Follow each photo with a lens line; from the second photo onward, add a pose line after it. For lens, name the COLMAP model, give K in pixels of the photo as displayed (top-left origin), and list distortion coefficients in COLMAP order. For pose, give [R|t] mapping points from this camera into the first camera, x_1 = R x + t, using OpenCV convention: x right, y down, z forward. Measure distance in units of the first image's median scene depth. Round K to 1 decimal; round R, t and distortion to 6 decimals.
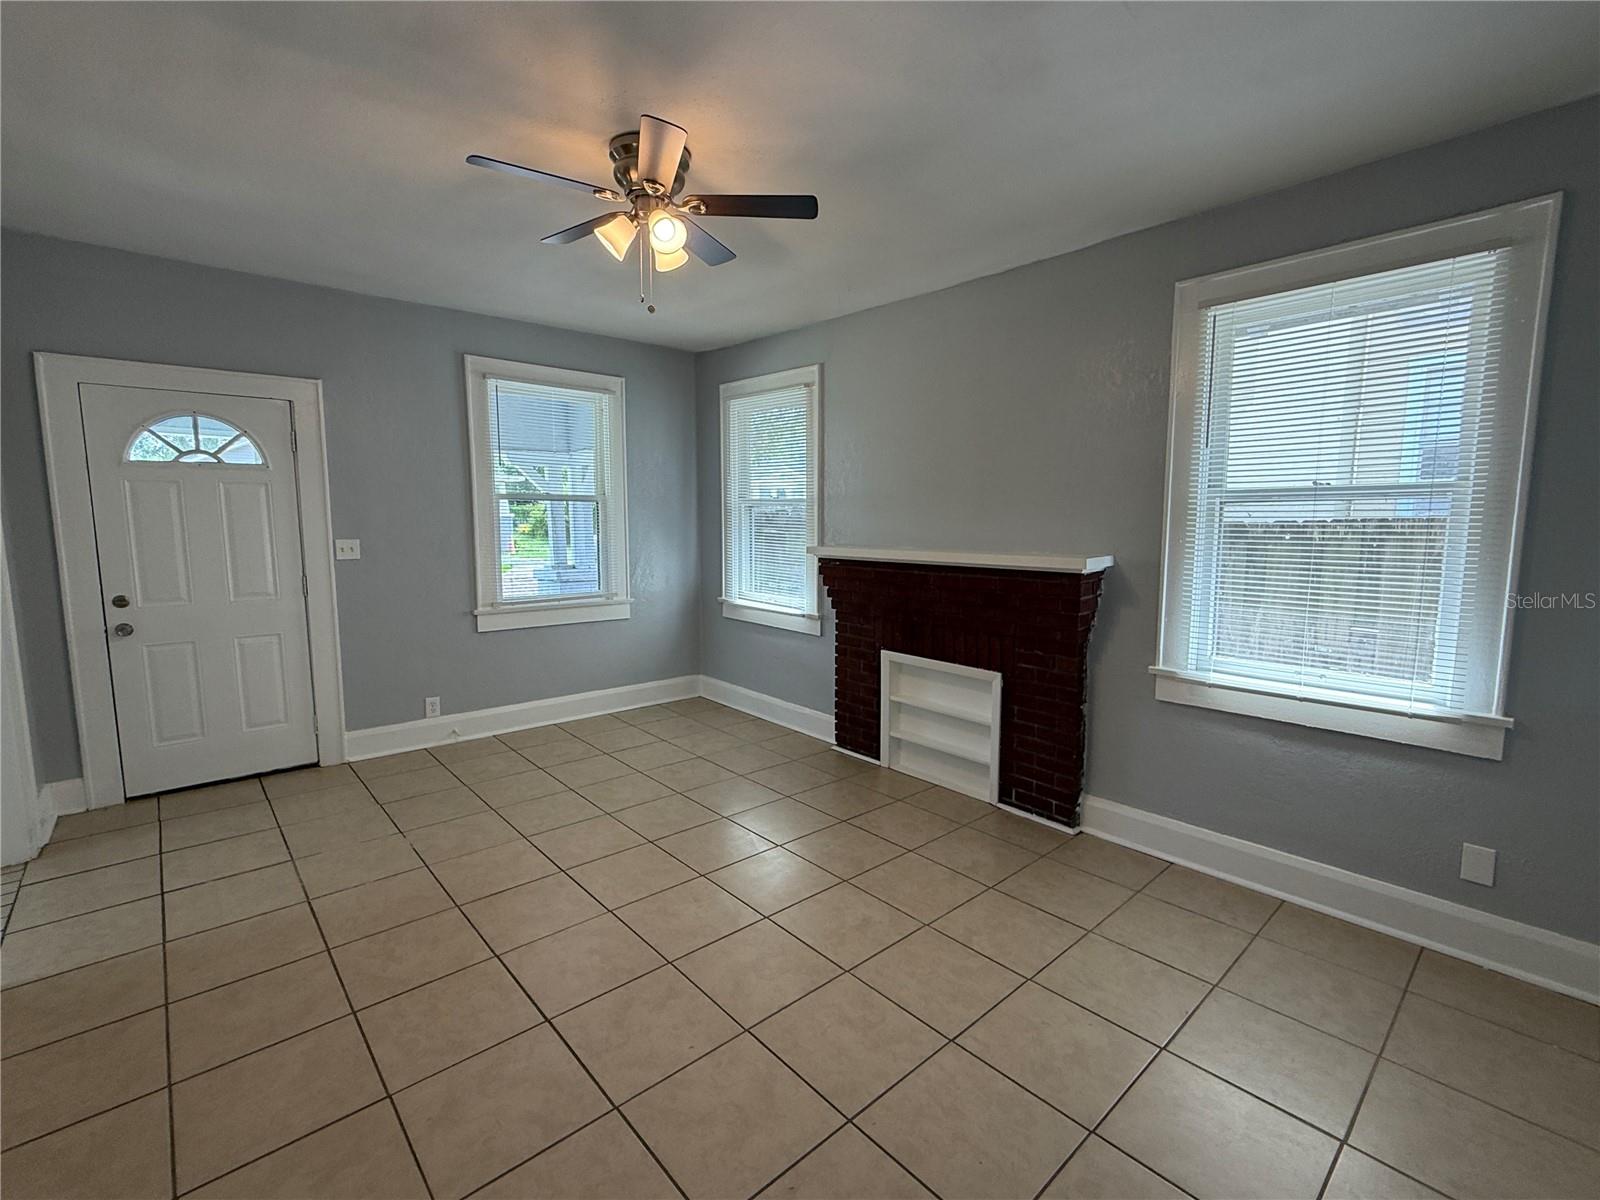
lens RADIAL K [[717.7, 0, 801.2], [0, 717.7, 599.0], [0, 0, 1]] dist [-0.003763, -0.000192]
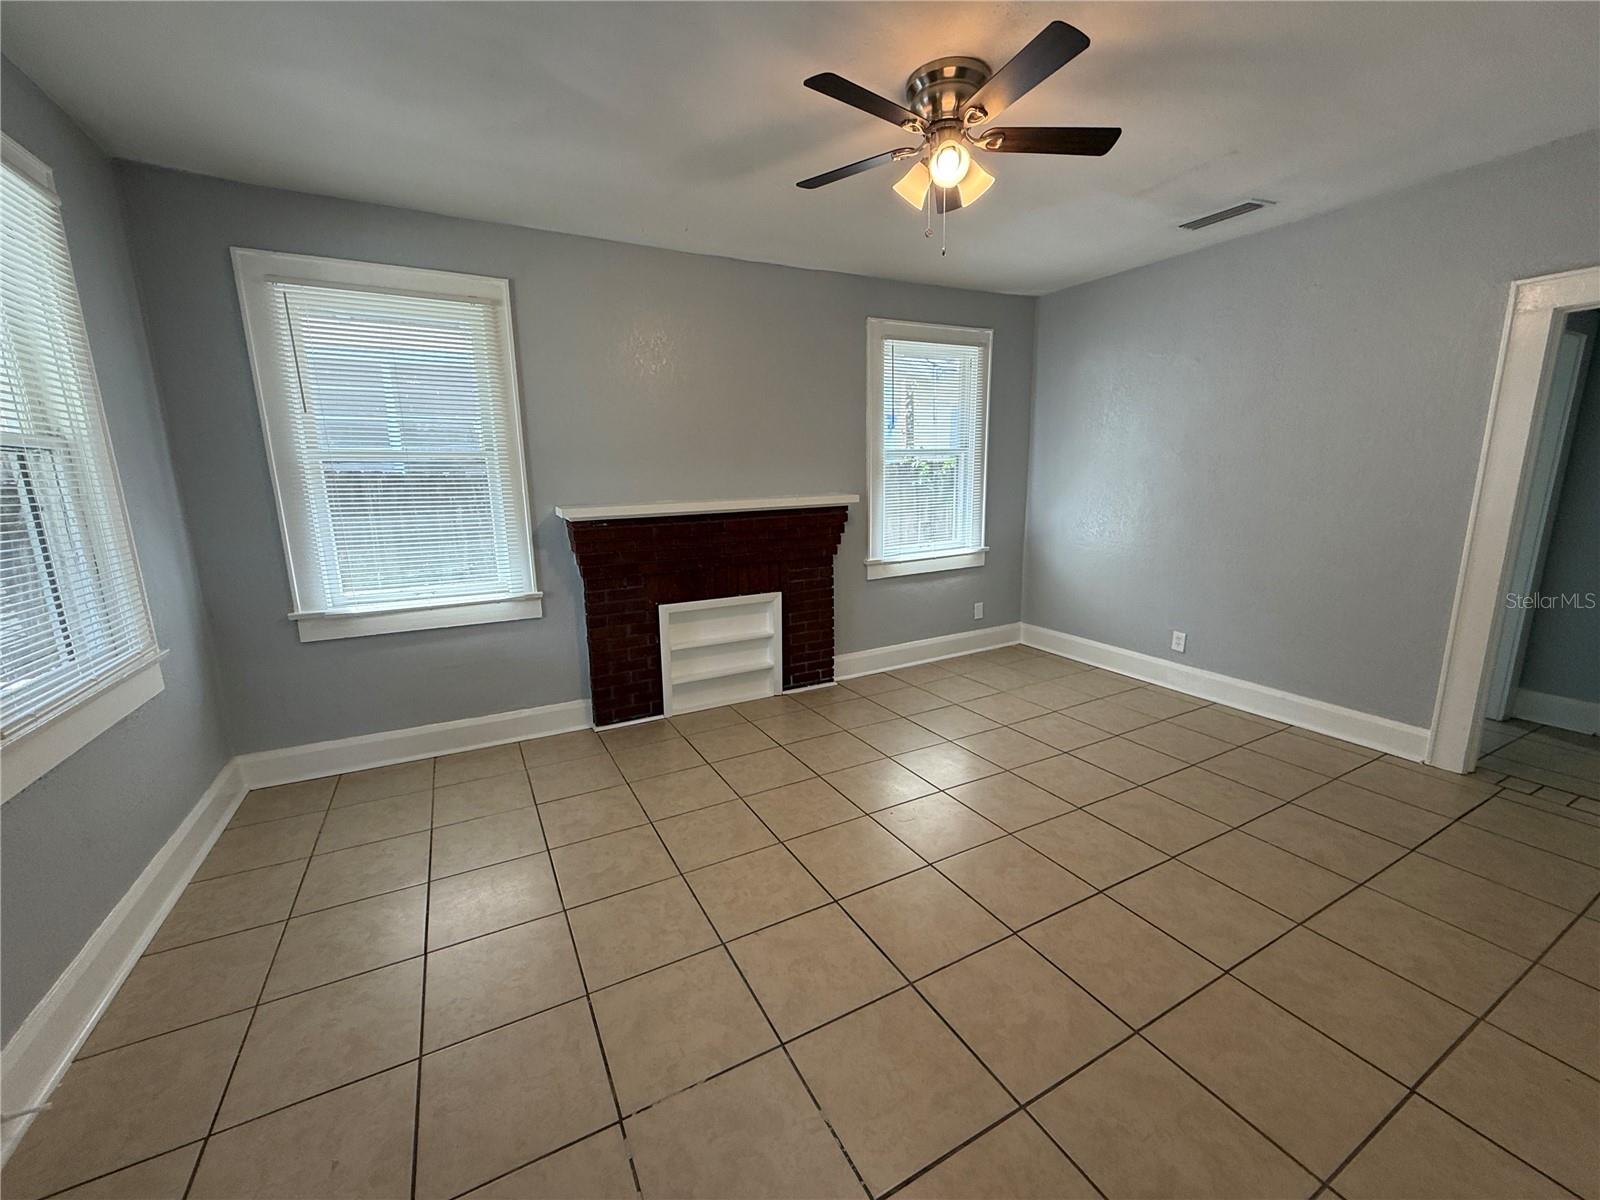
lens RADIAL K [[638.1, 0, 792.3], [0, 638.1, 599.2], [0, 0, 1]] dist [-0.002123, -0.000231]
pose [[0.240919, -0.199176, 0.949888, -0.712673], [0.134260, 0.976145, 0.170630, -0.067026], [-0.961214, 0.086424, 0.261913, 0.604600]]
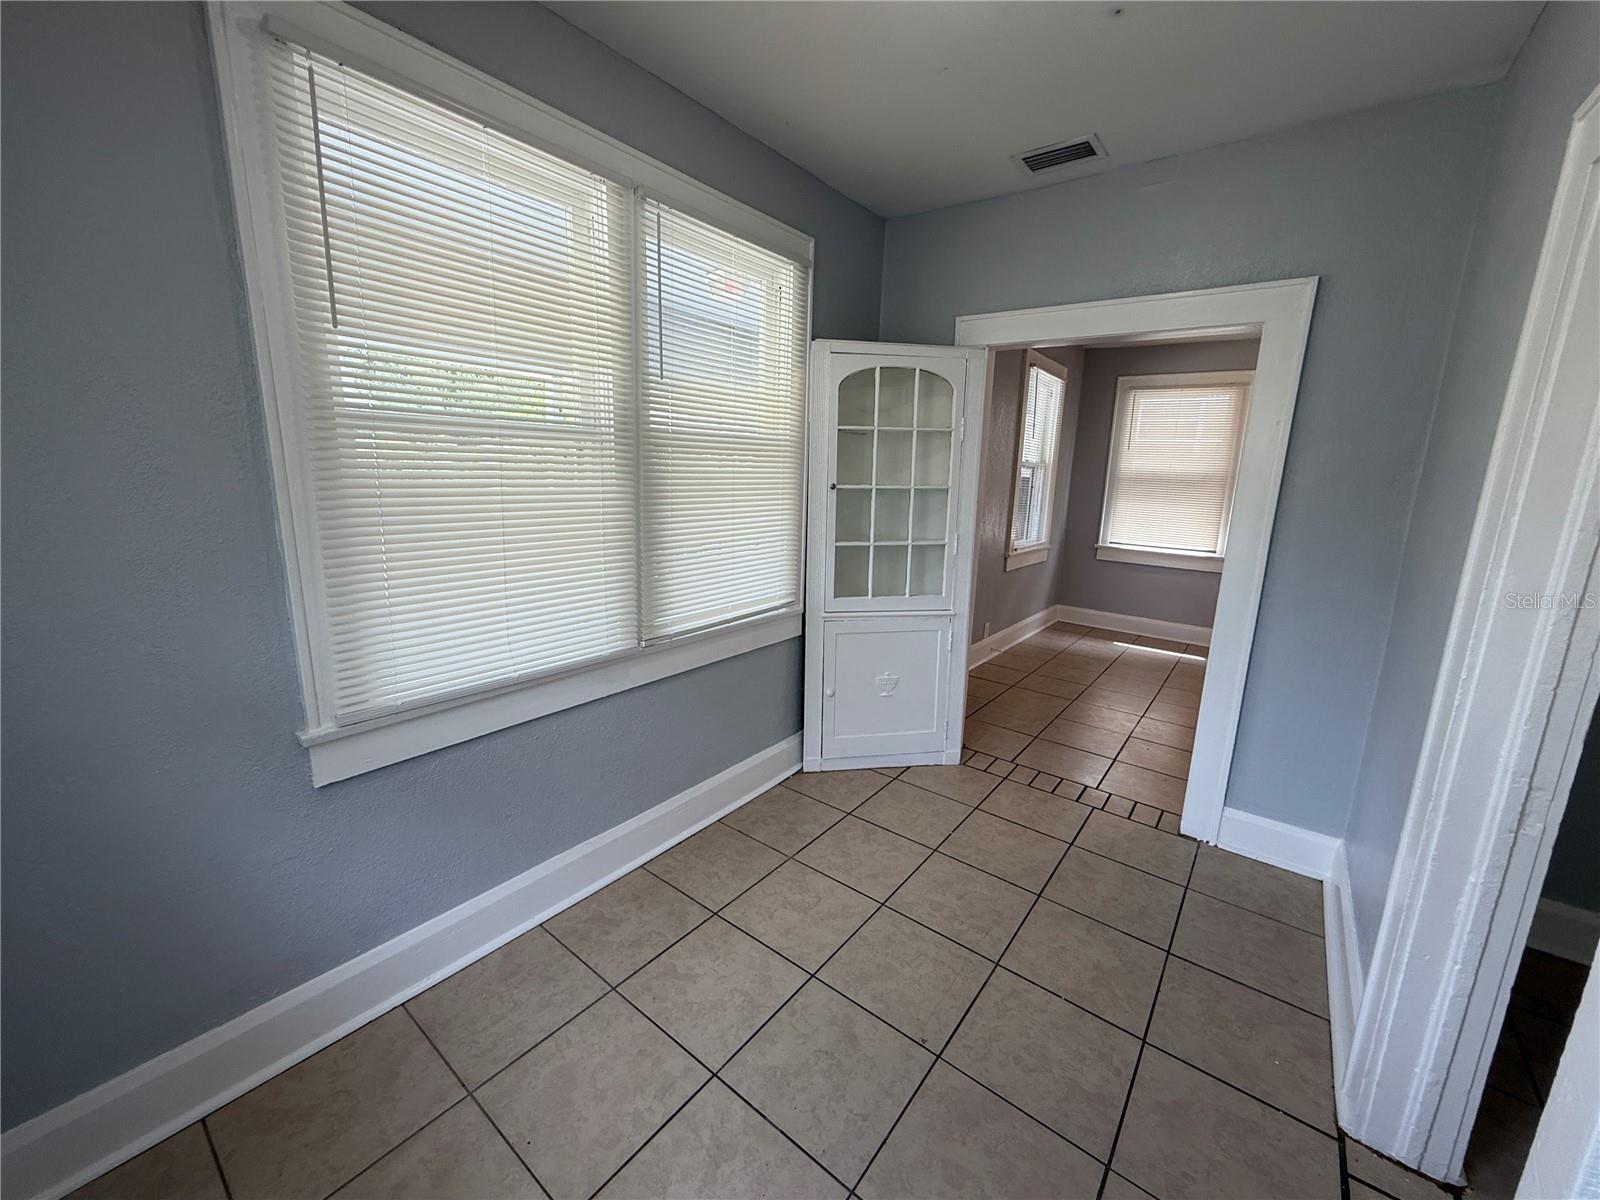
lens RADIAL K [[638.1, 0, 793.0], [0, 638.1, 597.1], [0, 0, 1]] dist [-0.002123, -0.000231]
pose [[0.983193, -0.010983, 0.182237, -1.169875], [-0.004346, 0.996498, 0.083505, 0.000058], [-0.182516, -0.082894, 0.979702, -0.047073]]
